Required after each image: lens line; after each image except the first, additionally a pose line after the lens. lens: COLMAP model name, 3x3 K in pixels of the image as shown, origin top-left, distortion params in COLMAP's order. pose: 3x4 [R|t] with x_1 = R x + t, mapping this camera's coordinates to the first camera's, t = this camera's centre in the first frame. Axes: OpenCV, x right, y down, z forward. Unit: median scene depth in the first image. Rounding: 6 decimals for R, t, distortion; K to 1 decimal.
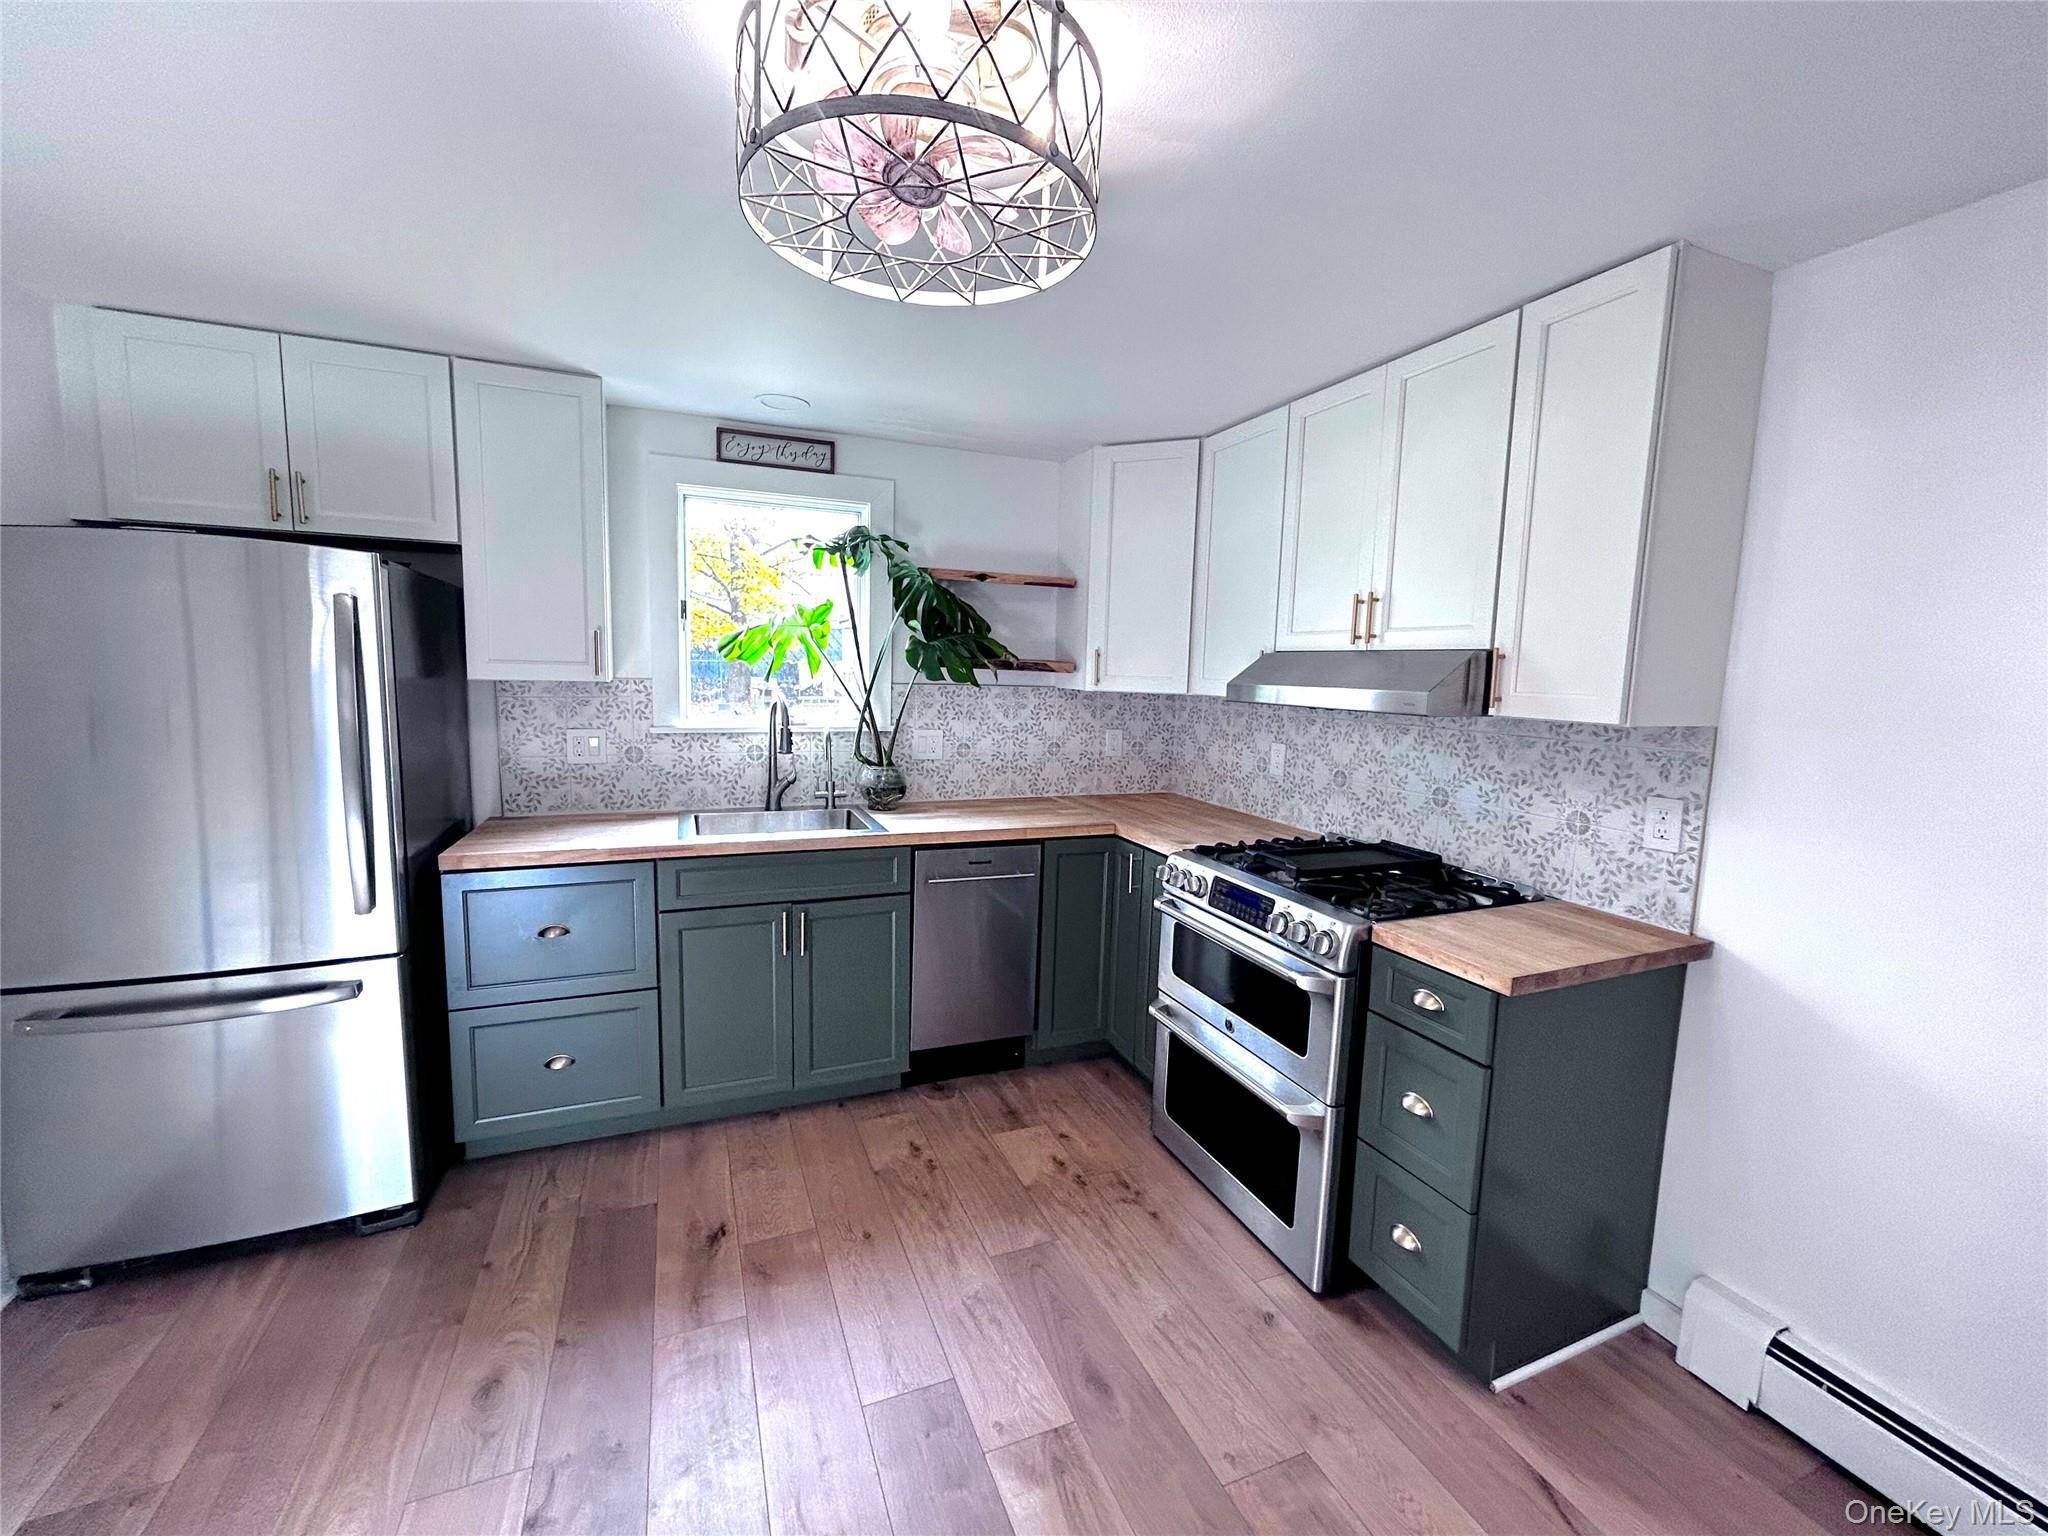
lens RADIAL K [[832.3, 0, 1022.8], [0, 832.3, 758.4], [0, 0, 1]] dist [-0.001470, 0.000095]
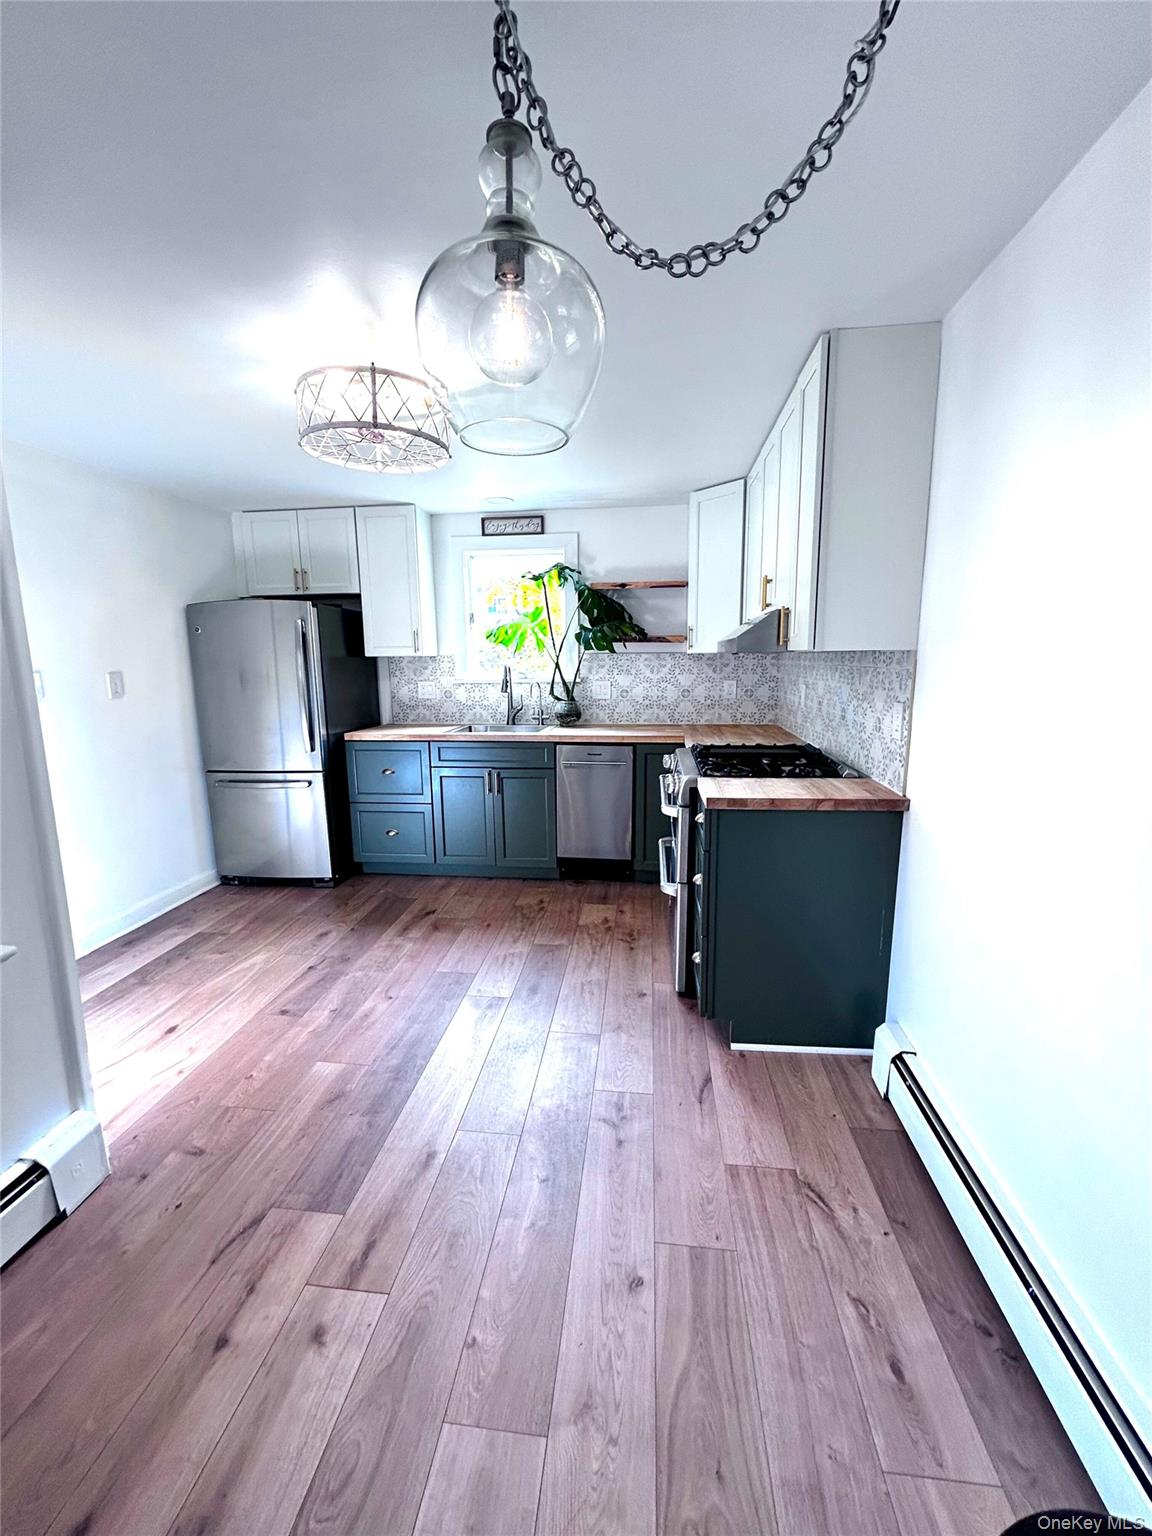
lens RADIAL K [[624.2, 0, 580.1], [0, 624.2, 763.1], [0, 0, 1]] dist [-0.001470, 0.000095]
pose [[0.874741, 0.045910, -0.482412, 0.671820], [-0.018467, 0.997937, 0.061486, 0.078548], [0.484239, -0.044876, 0.873784, -0.182663]]
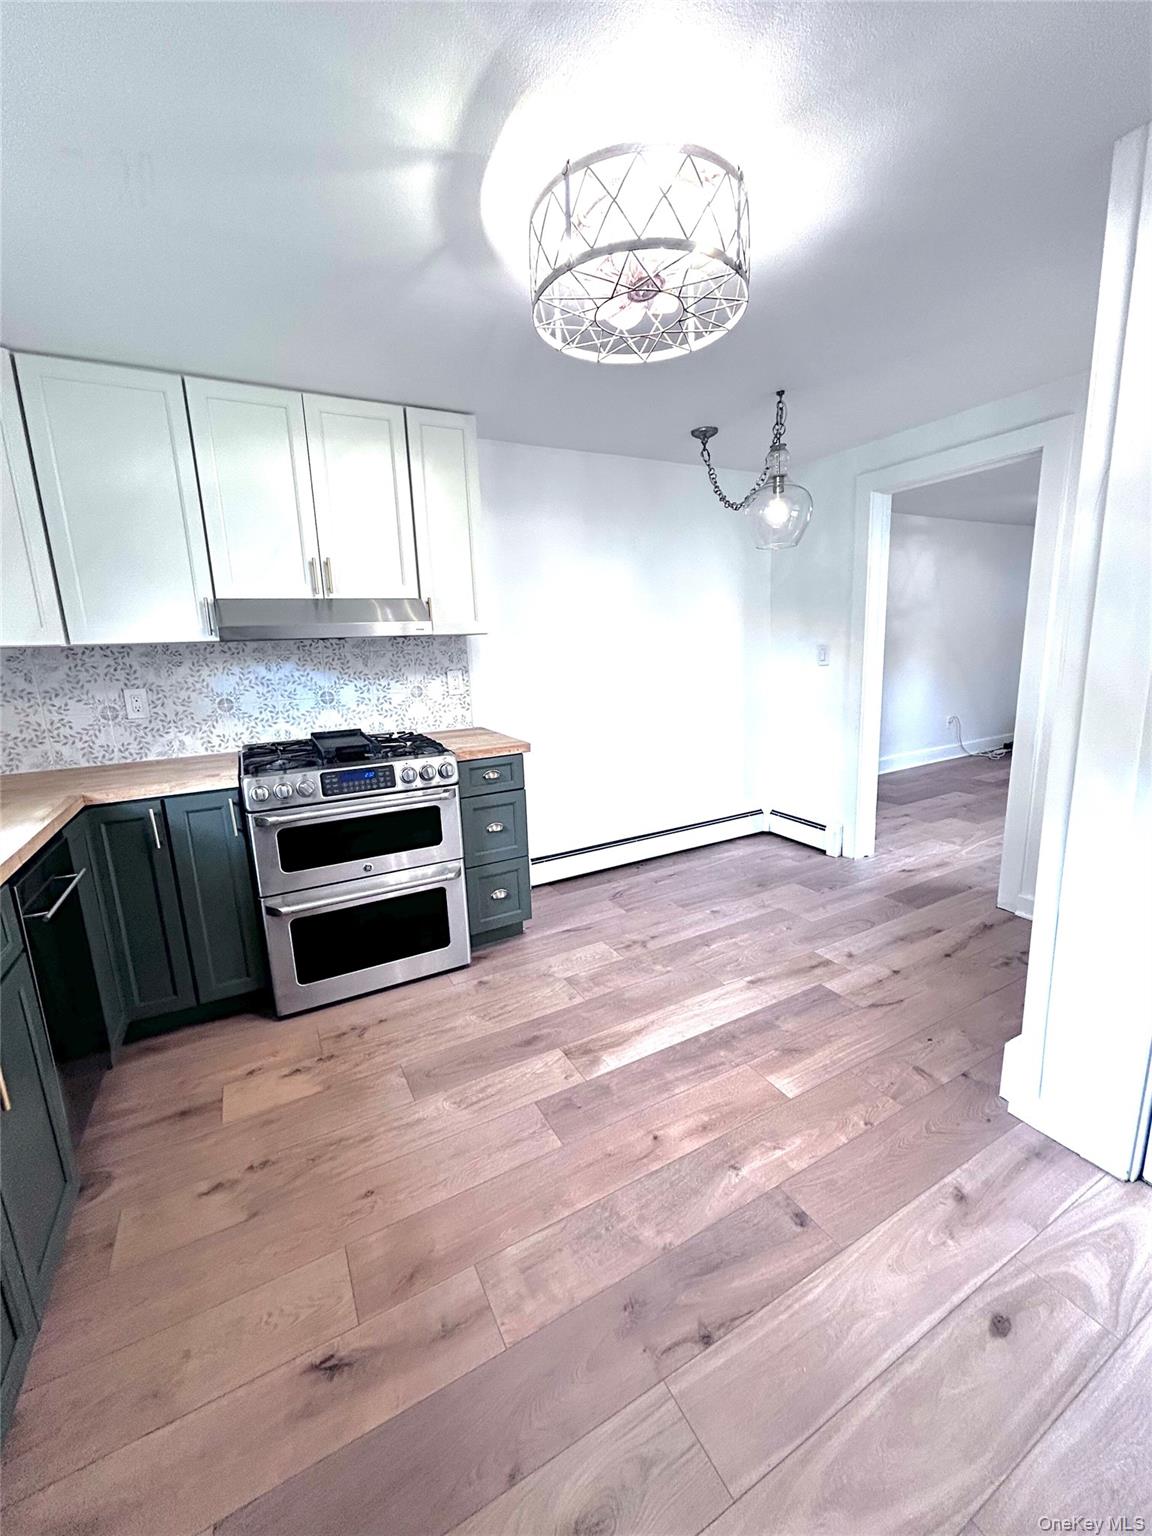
lens RADIAL K [[624.2, 0, 581.3], [0, 624.2, 764.2], [0, 0, 1]] dist [-0.001470, 0.000095]
pose [[-0.104908, -0.222149, 0.969352, -0.757139], [0.138672, 0.961940, 0.235459, -0.046038], [-0.984766, 0.159124, -0.070109, 0.677498]]
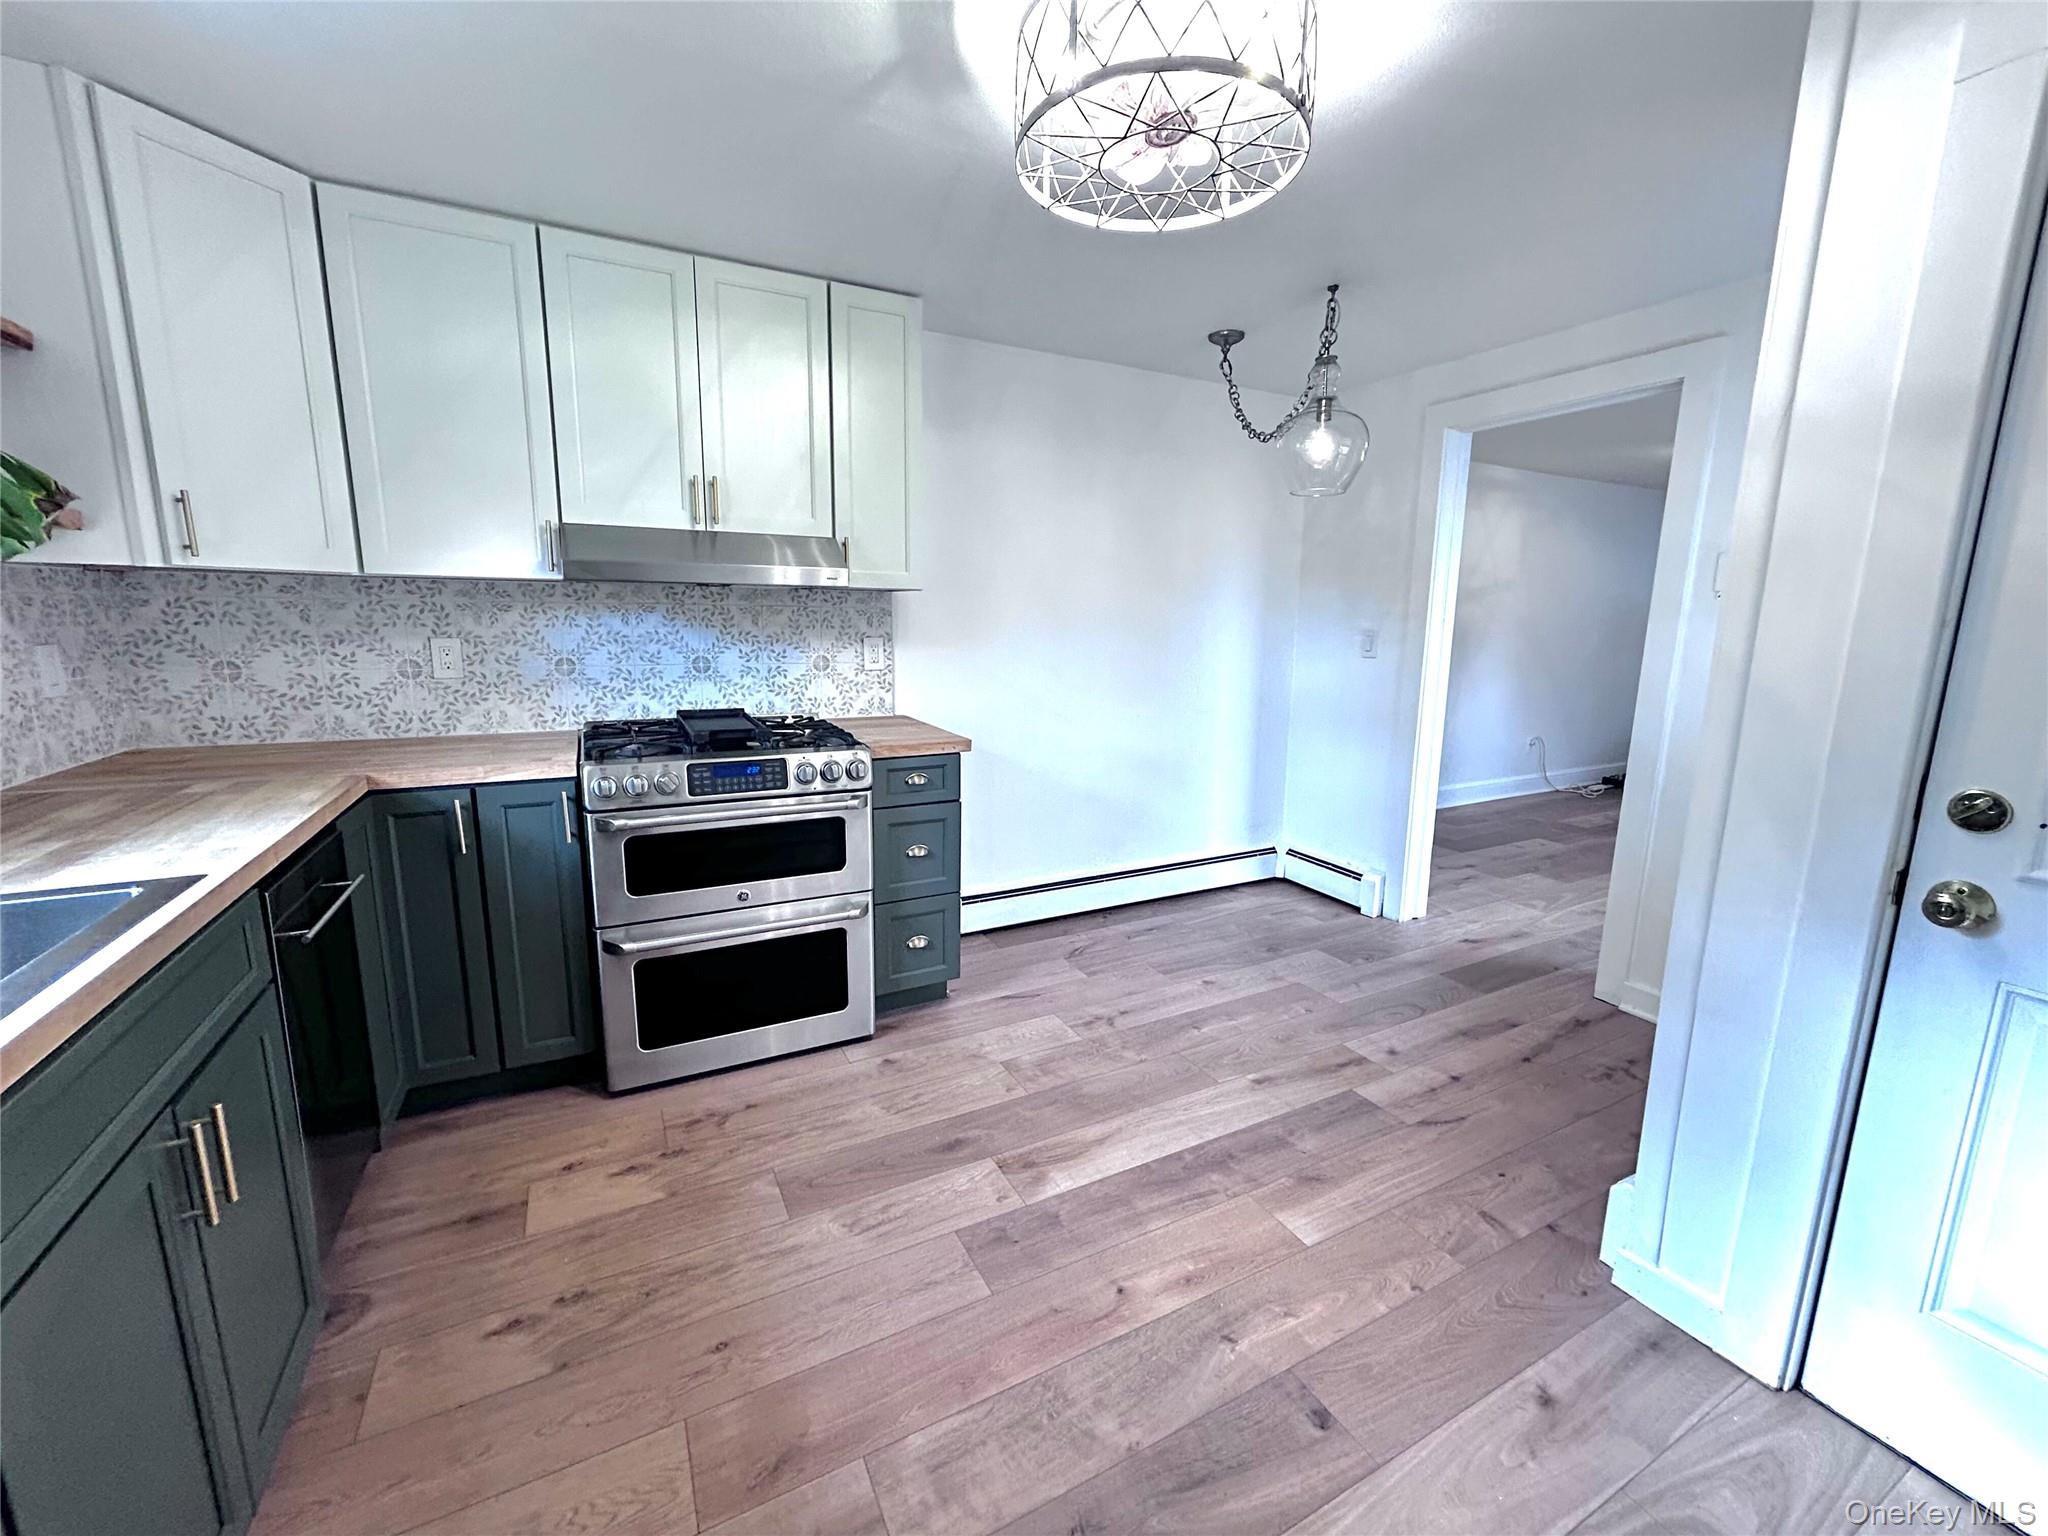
lens RADIAL K [[832.3, 0, 1021.8], [0, 832.3, 759.2], [0, 0, 1]] dist [-0.001470, 0.000095]
pose [[-0.085579, -0.207063, 0.974578, -0.740442], [0.089137, 0.972652, 0.214481, -0.036552], [-0.992336, 0.105226, -0.064781, 0.691624]]
